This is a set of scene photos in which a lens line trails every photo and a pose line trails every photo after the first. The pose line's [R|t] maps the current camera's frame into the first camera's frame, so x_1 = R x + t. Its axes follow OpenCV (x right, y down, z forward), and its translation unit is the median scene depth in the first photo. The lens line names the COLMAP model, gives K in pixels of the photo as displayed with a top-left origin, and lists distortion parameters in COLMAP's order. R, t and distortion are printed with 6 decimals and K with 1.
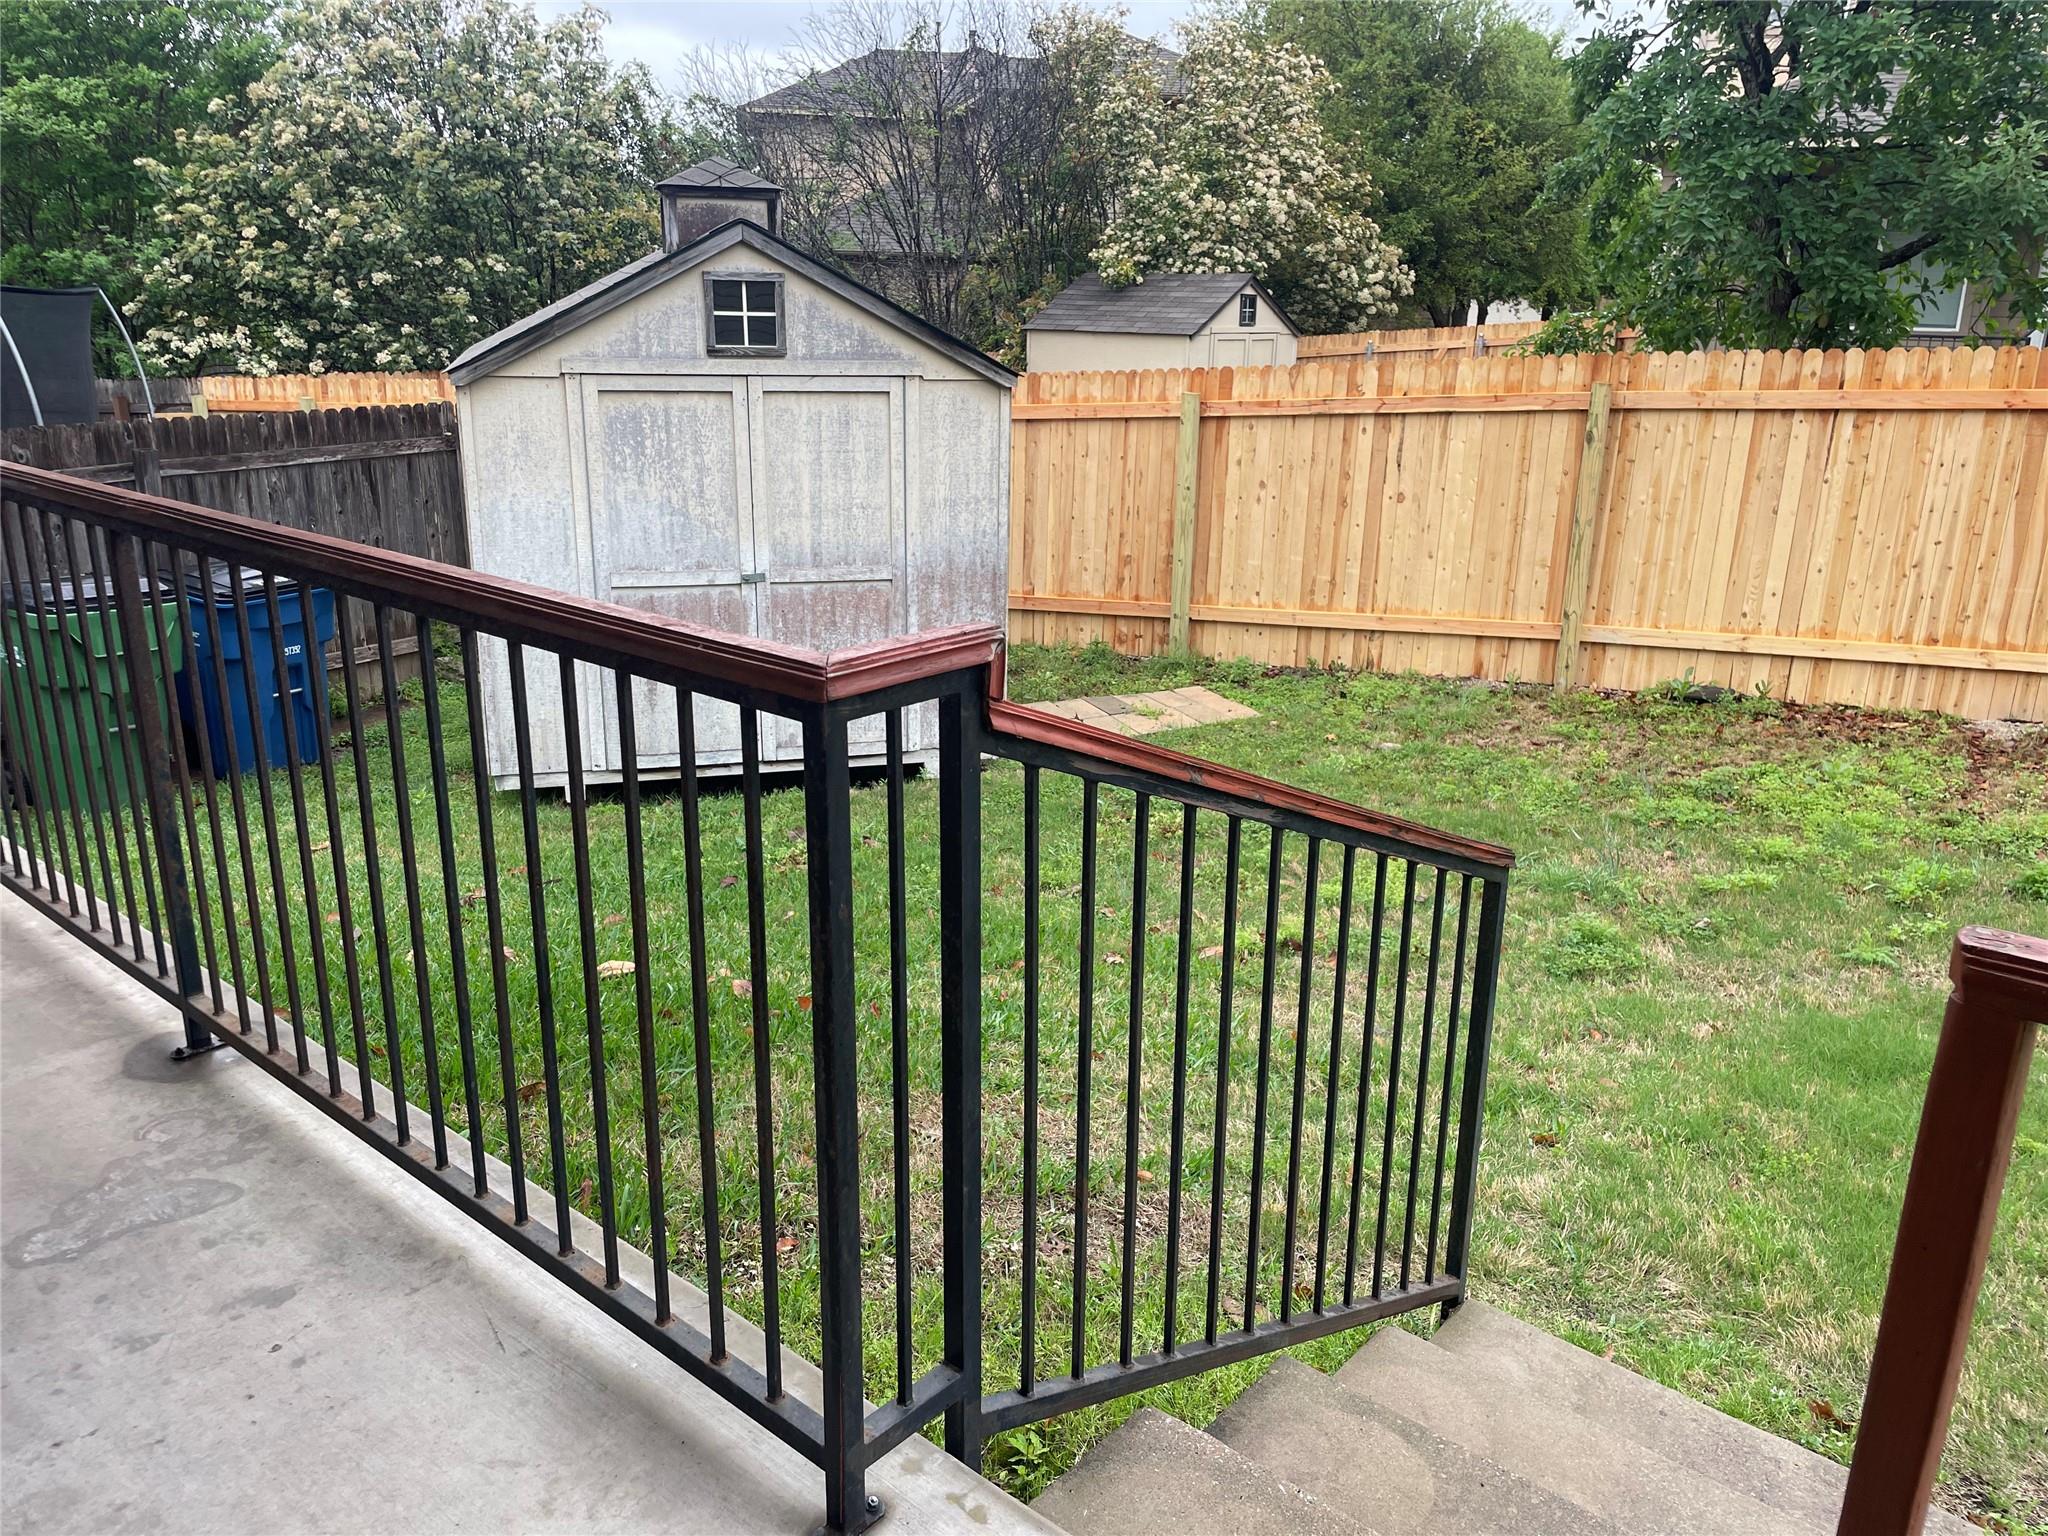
lens RADIAL K [[1541.2, 0, 1021.0], [0, 1541.2, 760.0], [0, 0, 1]] dist [0.082823, -0.096305]
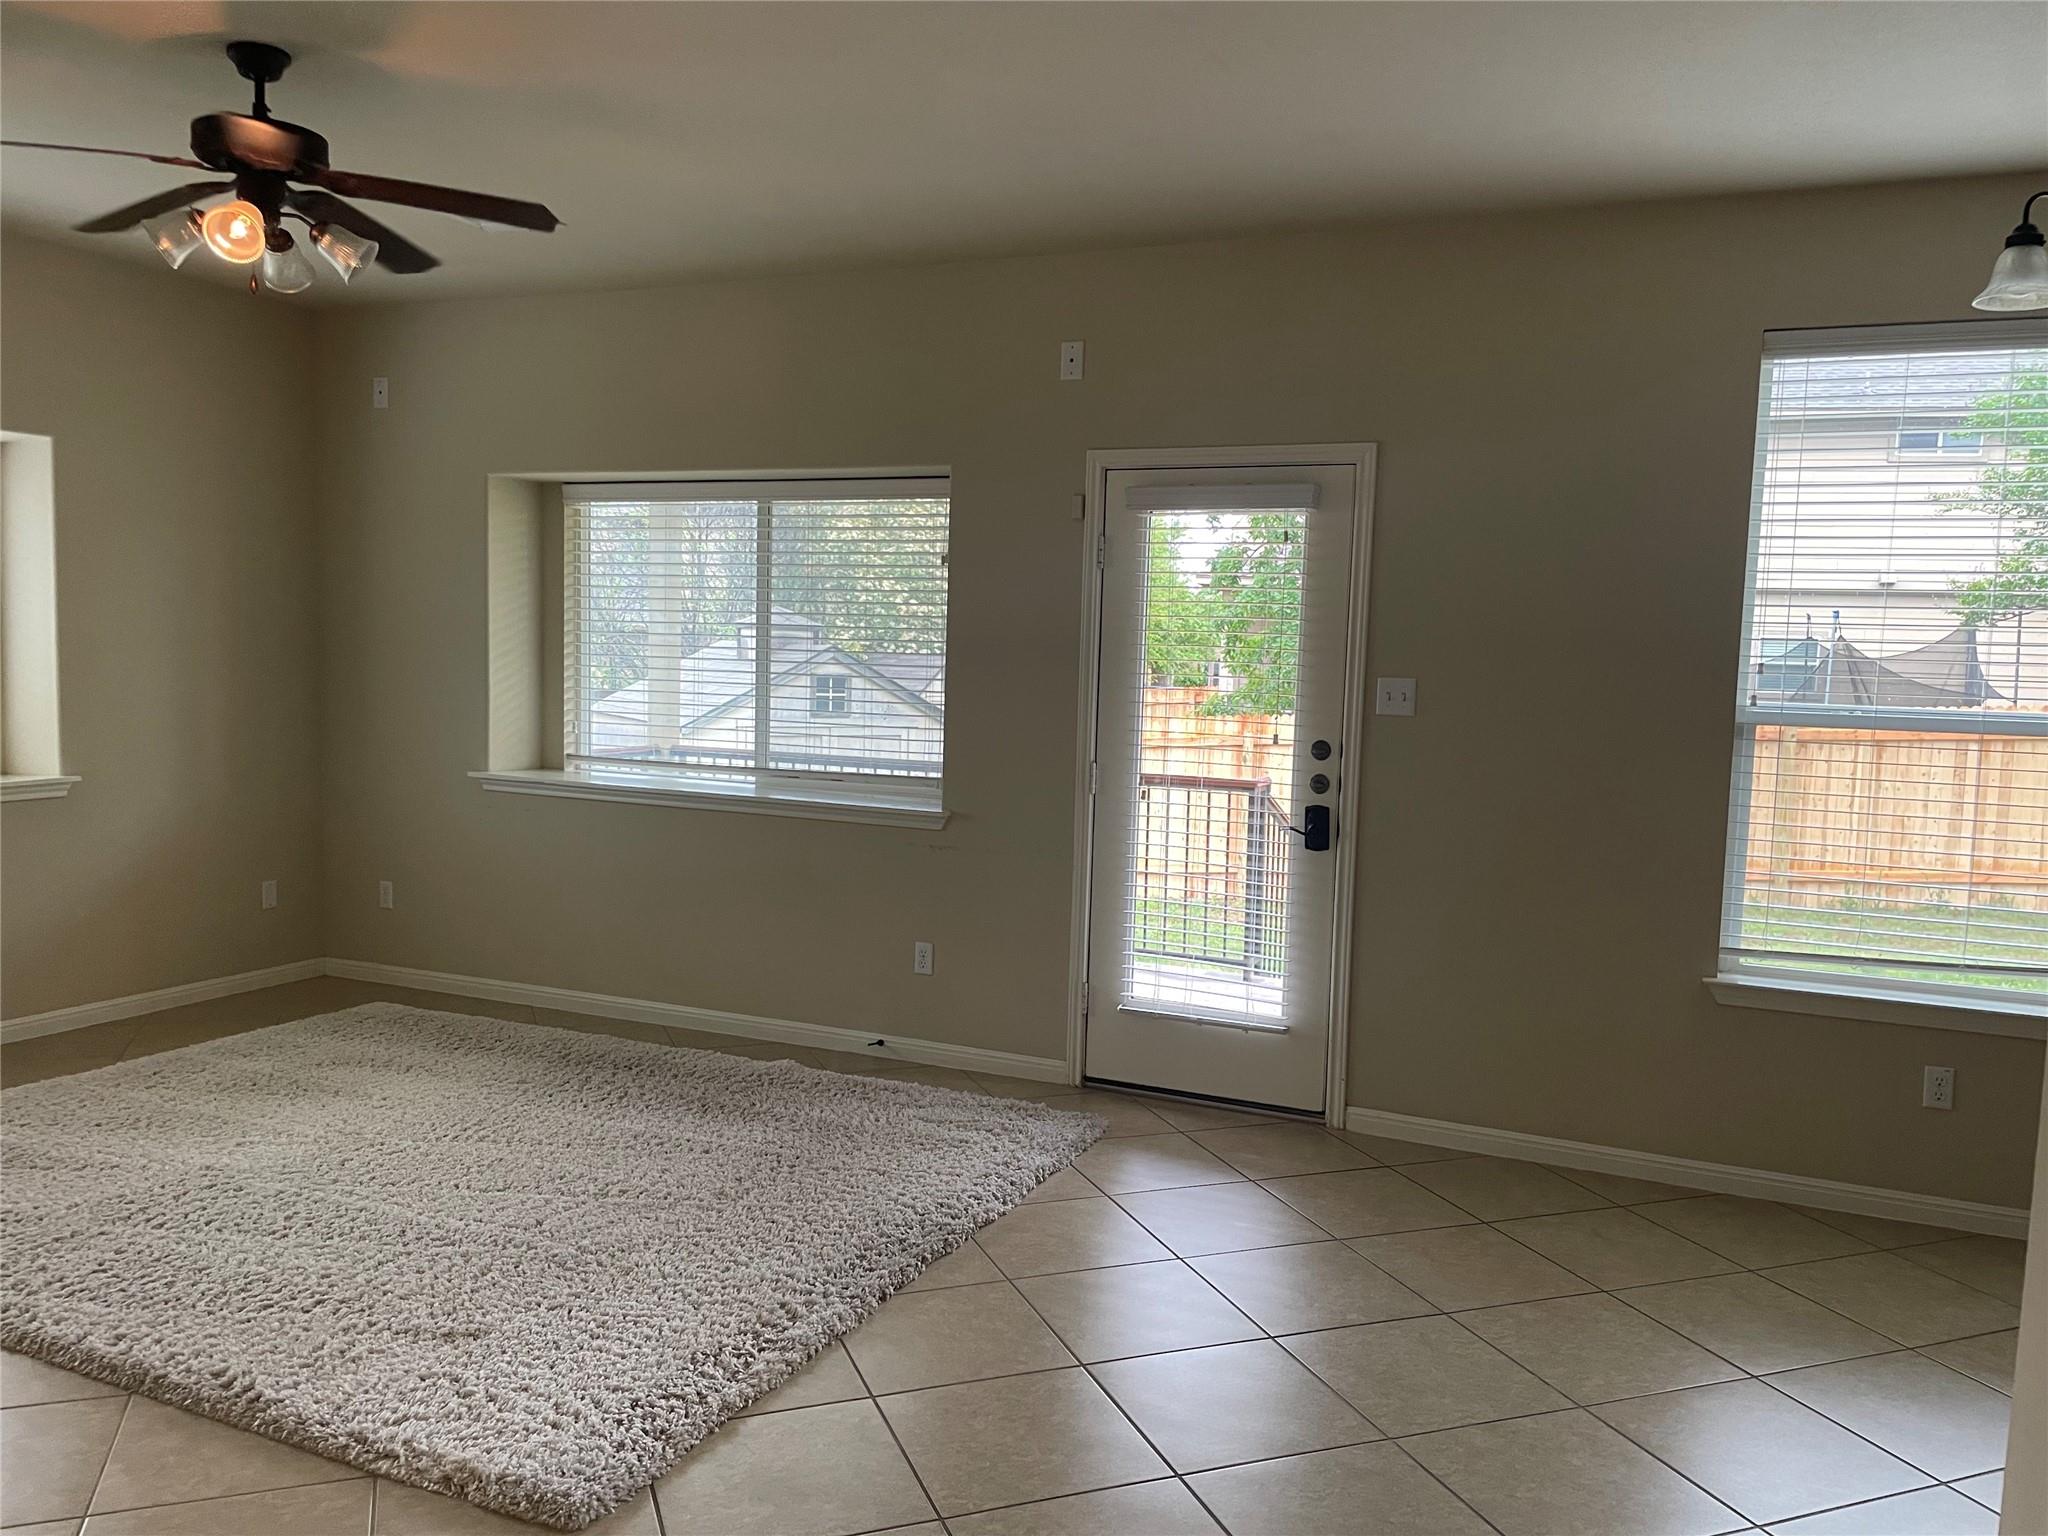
lens RADIAL K [[1541.2, 0, 1021.6], [0, 1541.2, 779.2], [0, 0, 1]] dist [0.082823, -0.096305]
pose [[0.959167, -0.013135, 0.282536, -0.458503], [0.071396, 0.977816, -0.196921, 0.176762], [-0.273682, 0.209052, 0.938827, -0.715038]]
